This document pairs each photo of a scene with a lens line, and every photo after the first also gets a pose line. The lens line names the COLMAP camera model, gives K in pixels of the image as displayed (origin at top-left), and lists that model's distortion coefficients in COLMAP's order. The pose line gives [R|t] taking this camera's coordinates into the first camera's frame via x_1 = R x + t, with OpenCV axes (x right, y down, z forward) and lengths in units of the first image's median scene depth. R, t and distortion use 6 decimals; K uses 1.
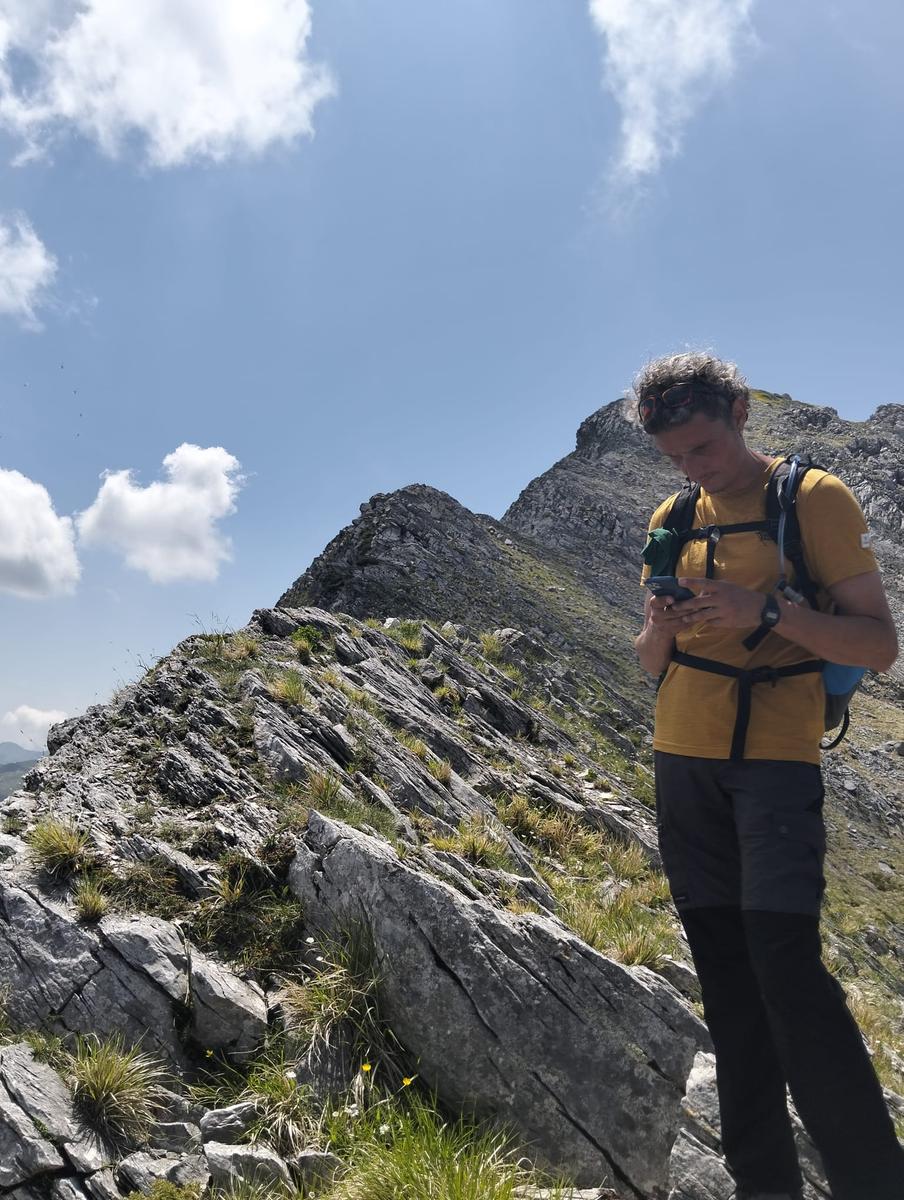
lens RADIAL K [[964.7, 0, 452.0], [0, 964.7, 600.0], [0, 0, 1]] dist [0.139716, -0.251987]
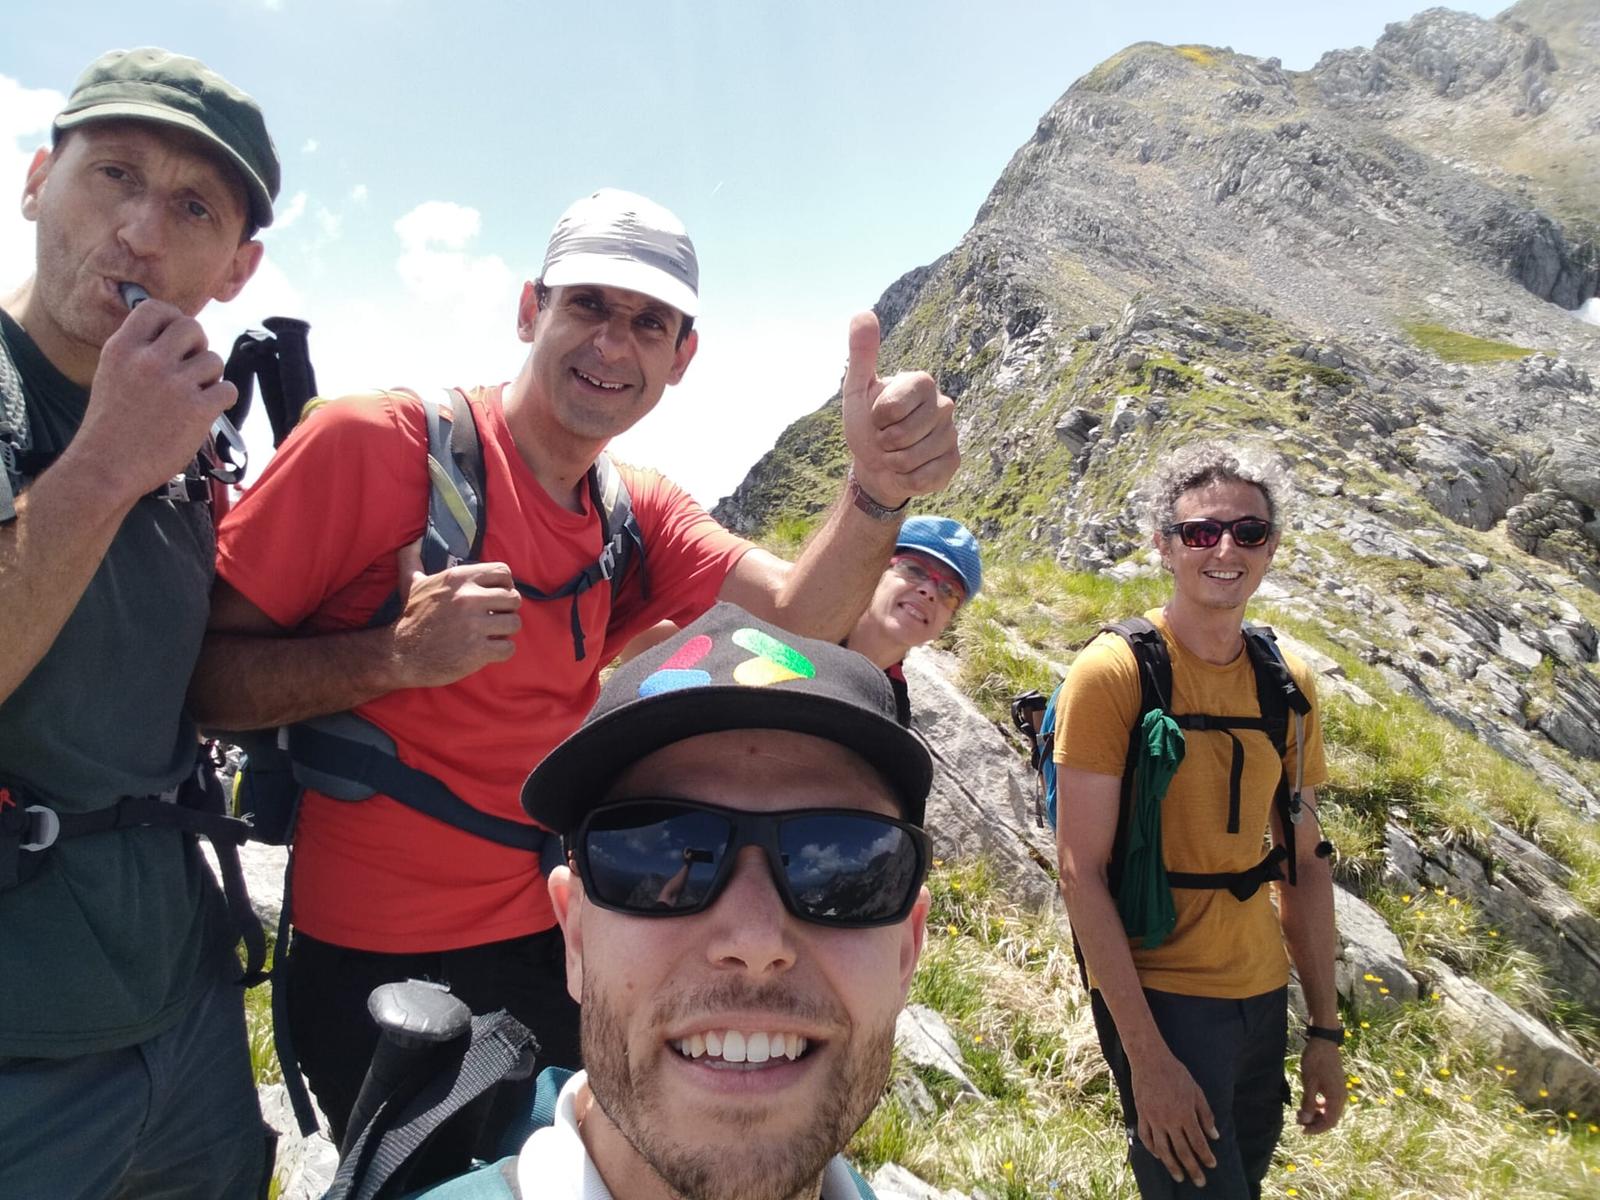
lens RADIAL K [[1286.3, 0, 800.0], [0, 1286.3, 600.0], [0, 0, 1]] dist [0.139716, -0.251987]
pose [[0.997336, -0.072794, -0.004636, -0.213495], [0.071943, 0.971214, 0.227086, -0.009348], [-0.012028, -0.226815, 0.973864, -0.704835]]
